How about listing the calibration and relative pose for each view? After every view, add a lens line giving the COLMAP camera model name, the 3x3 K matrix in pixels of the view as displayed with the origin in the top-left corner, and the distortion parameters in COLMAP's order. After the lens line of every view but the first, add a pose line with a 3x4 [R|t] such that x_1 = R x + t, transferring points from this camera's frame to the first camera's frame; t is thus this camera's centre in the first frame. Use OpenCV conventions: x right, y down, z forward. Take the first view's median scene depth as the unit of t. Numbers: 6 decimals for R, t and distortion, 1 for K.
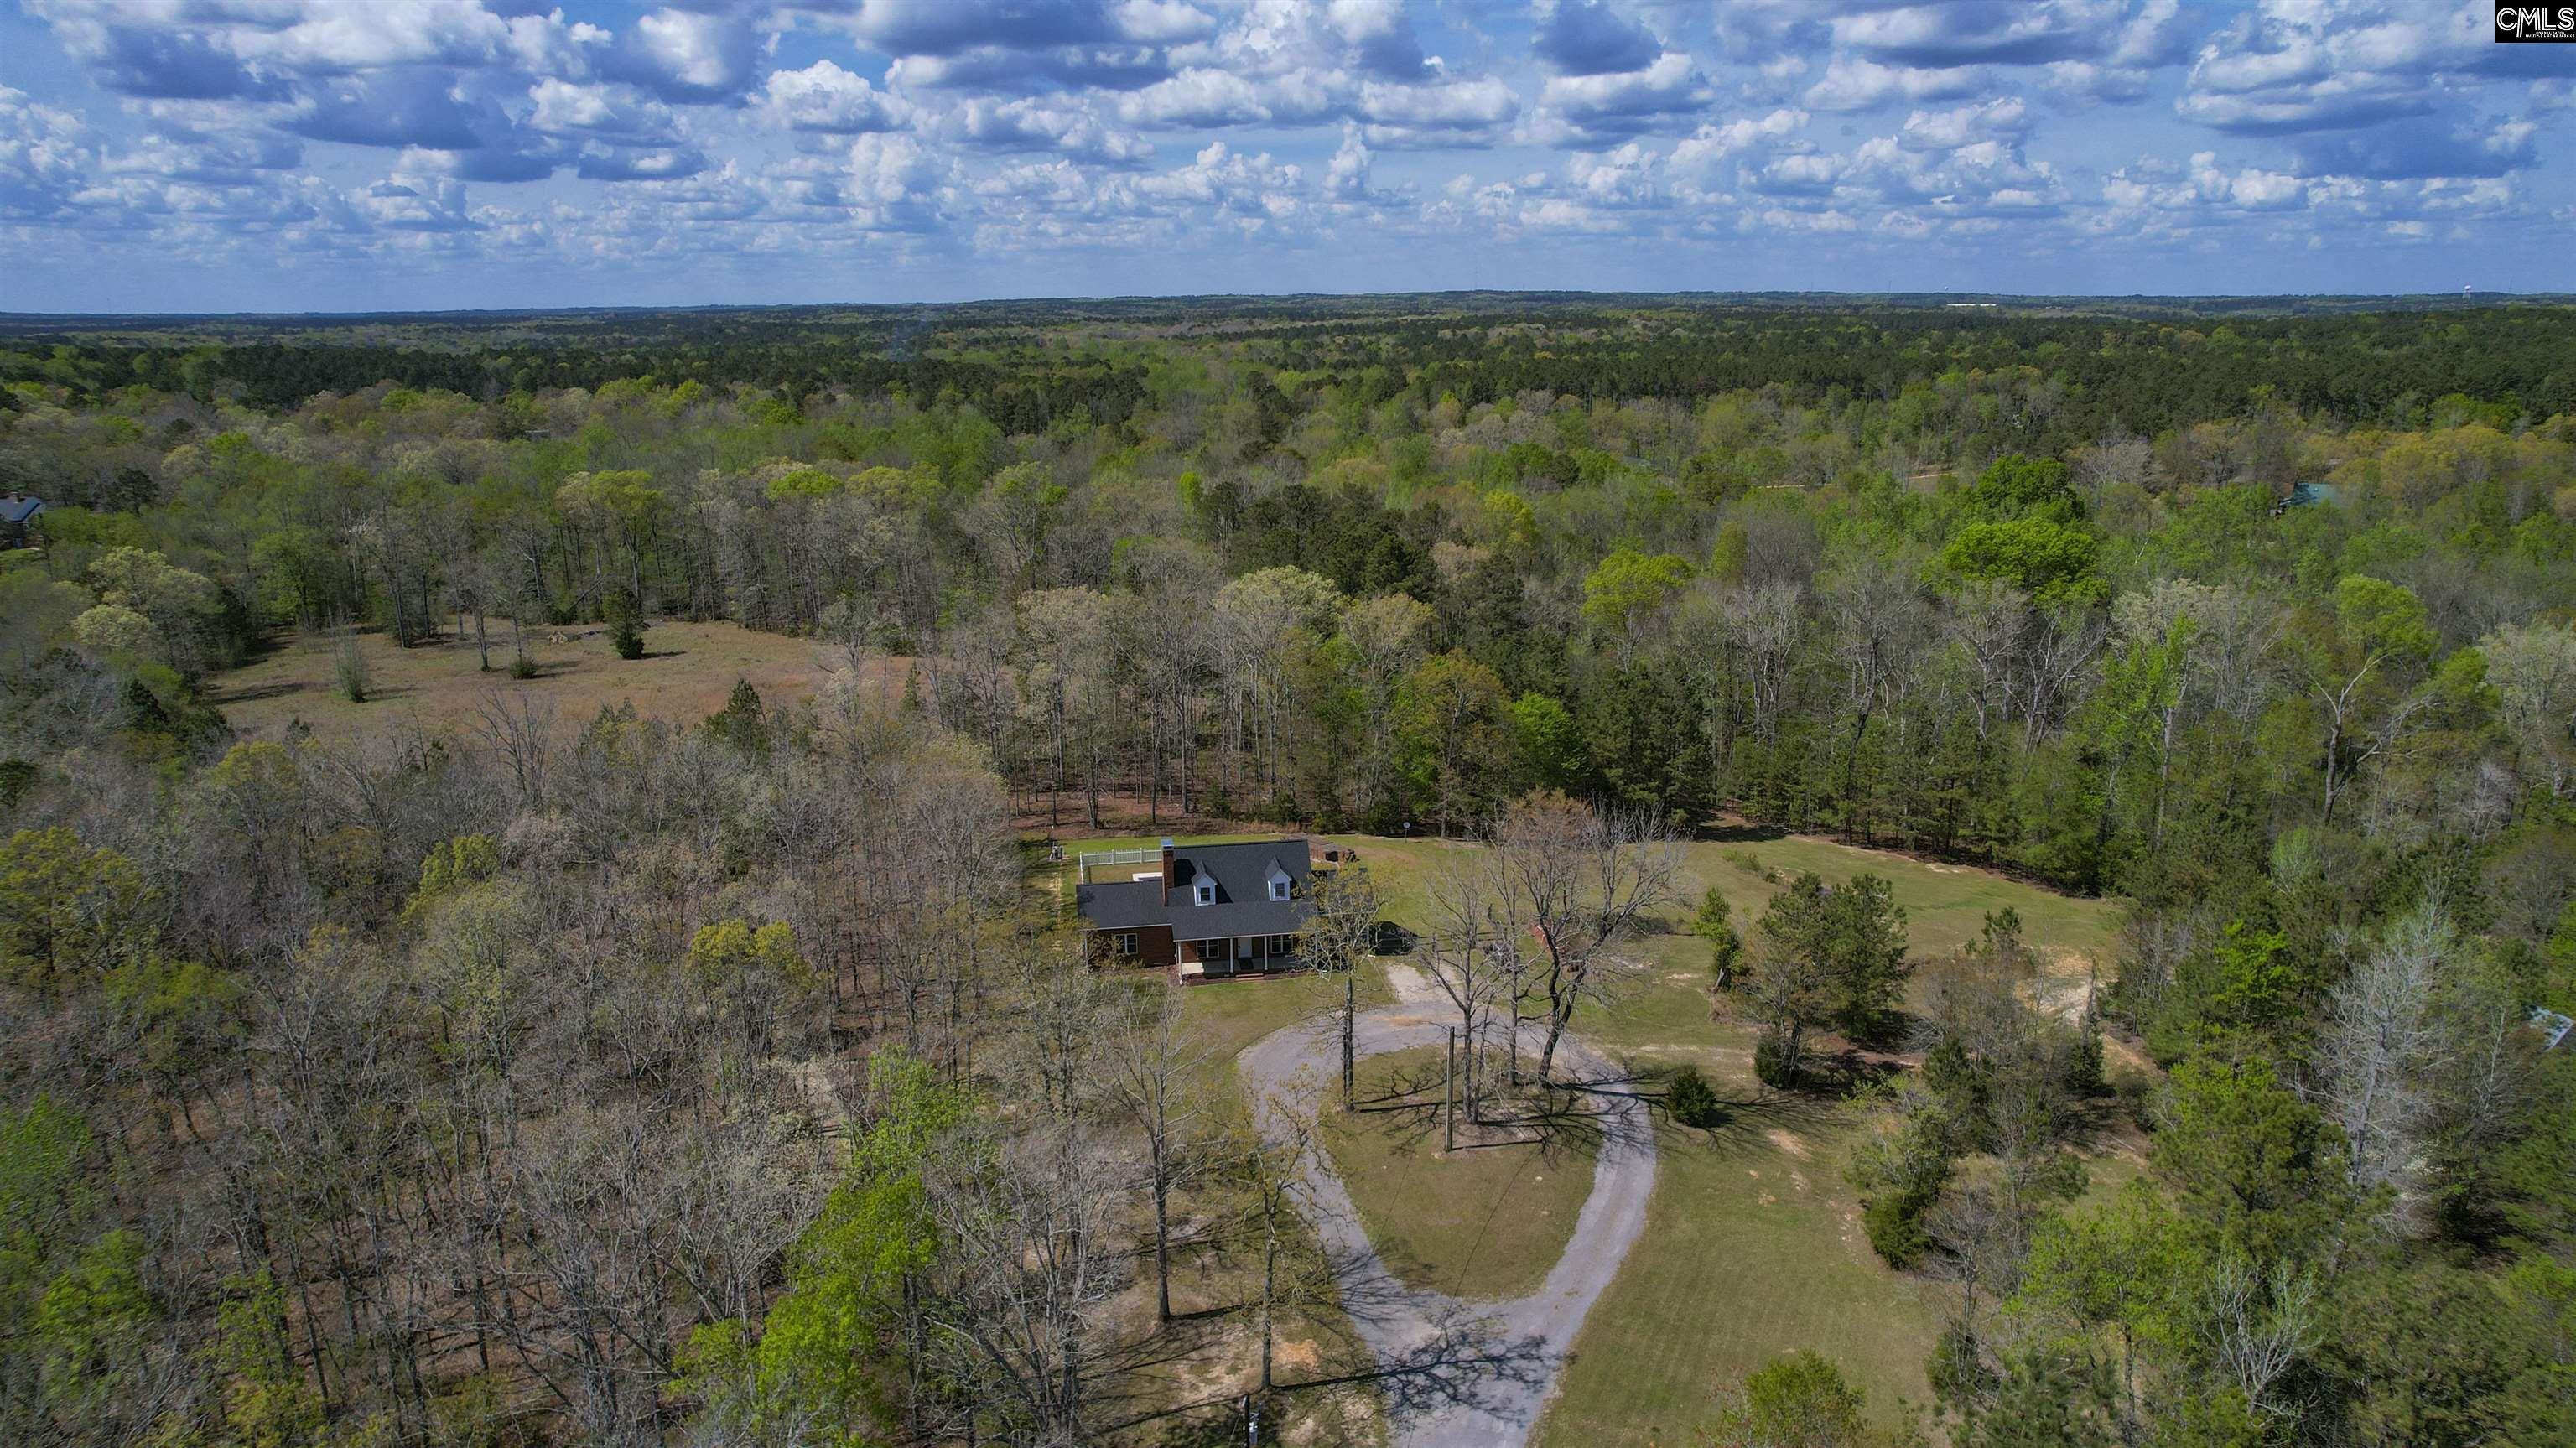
lens RADIAL K [[1655.8, 0, 1306.4], [0, 1655.8, 720.3], [0, 0, 1]] dist [-0.080025, 0.072231]
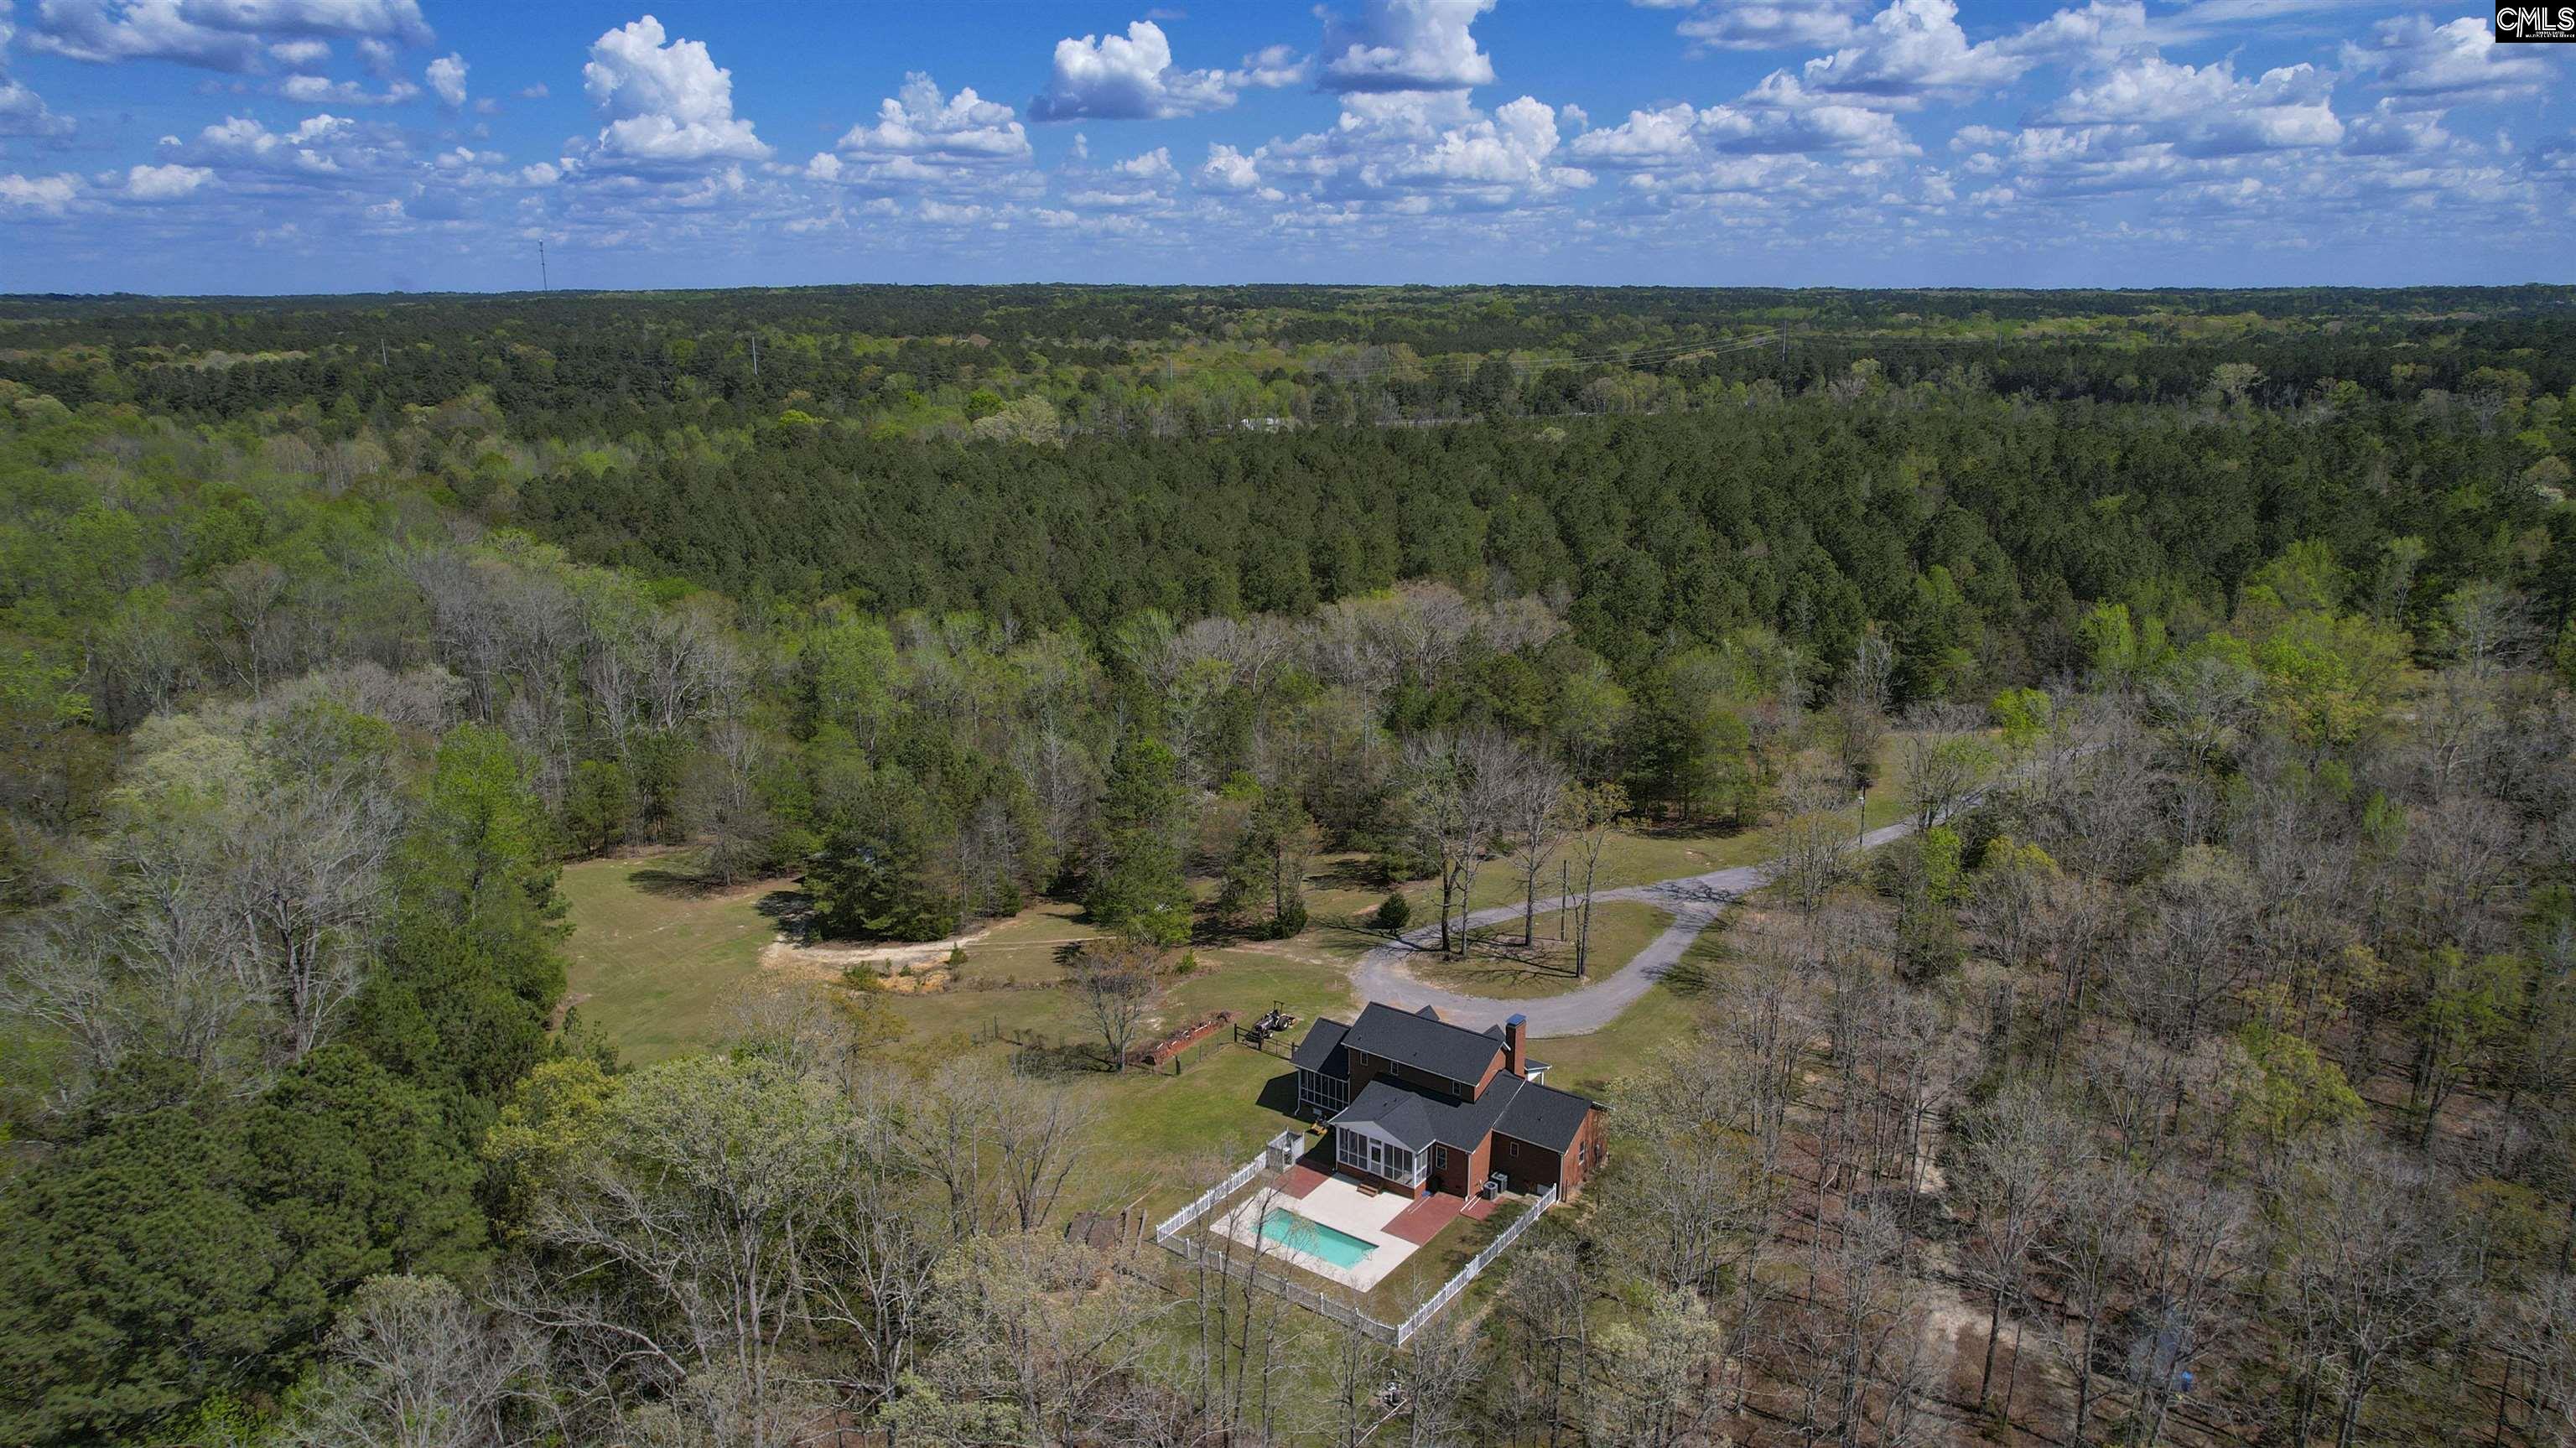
lens RADIAL K [[1655.8, 0, 1307.5], [0, 1655.8, 706.4], [0, 0, 1]] dist [-0.080025, 0.072231]
pose [[-0.699889, -0.171254, 0.693417, -0.440247], [0.180114, 0.897139, 0.403363, -0.342247], [-0.691168, 0.407203, -0.597053, 1.118338]]
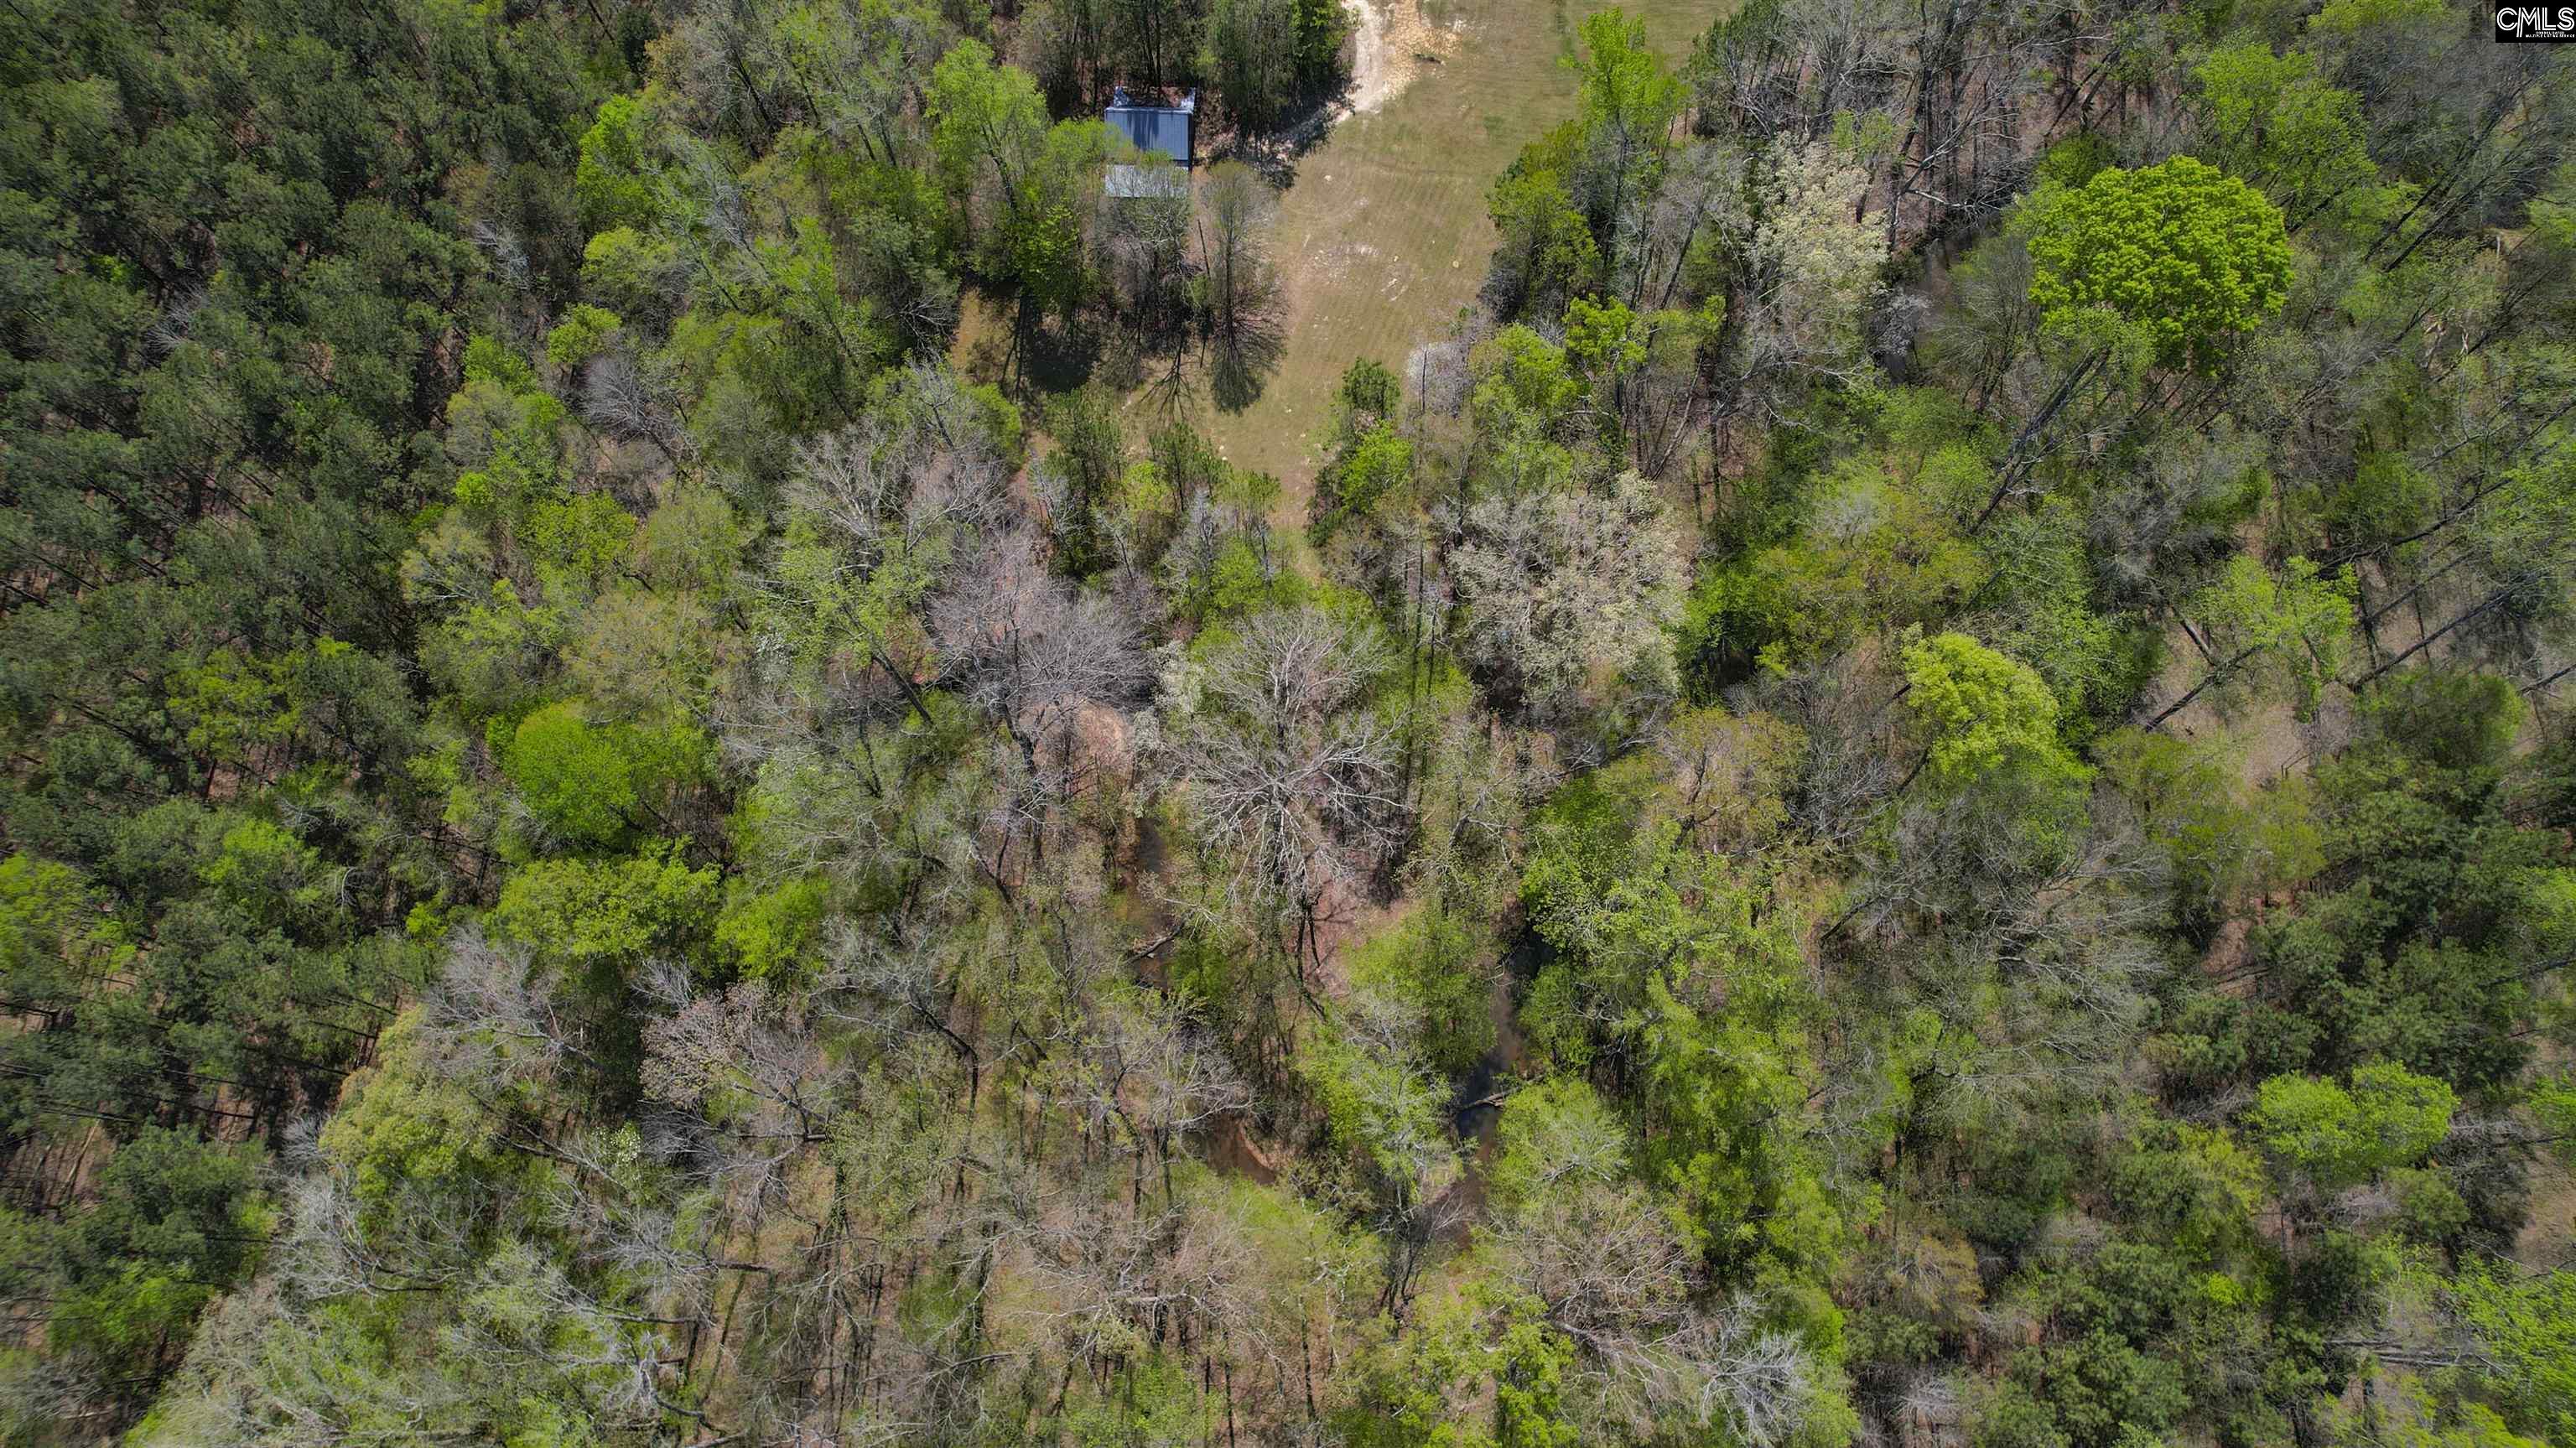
lens RADIAL K [[1655.8, 0, 1331.4], [0, 1655.8, 681.3], [0, 0, 1]] dist [-0.080025, 0.072231]
pose [[-0.320764, 0.887495, -0.330851, 1.090000], [-0.226232, 0.267409, 0.936649, -0.704067], [0.919744, 0.375293, 0.115004, 0.806880]]
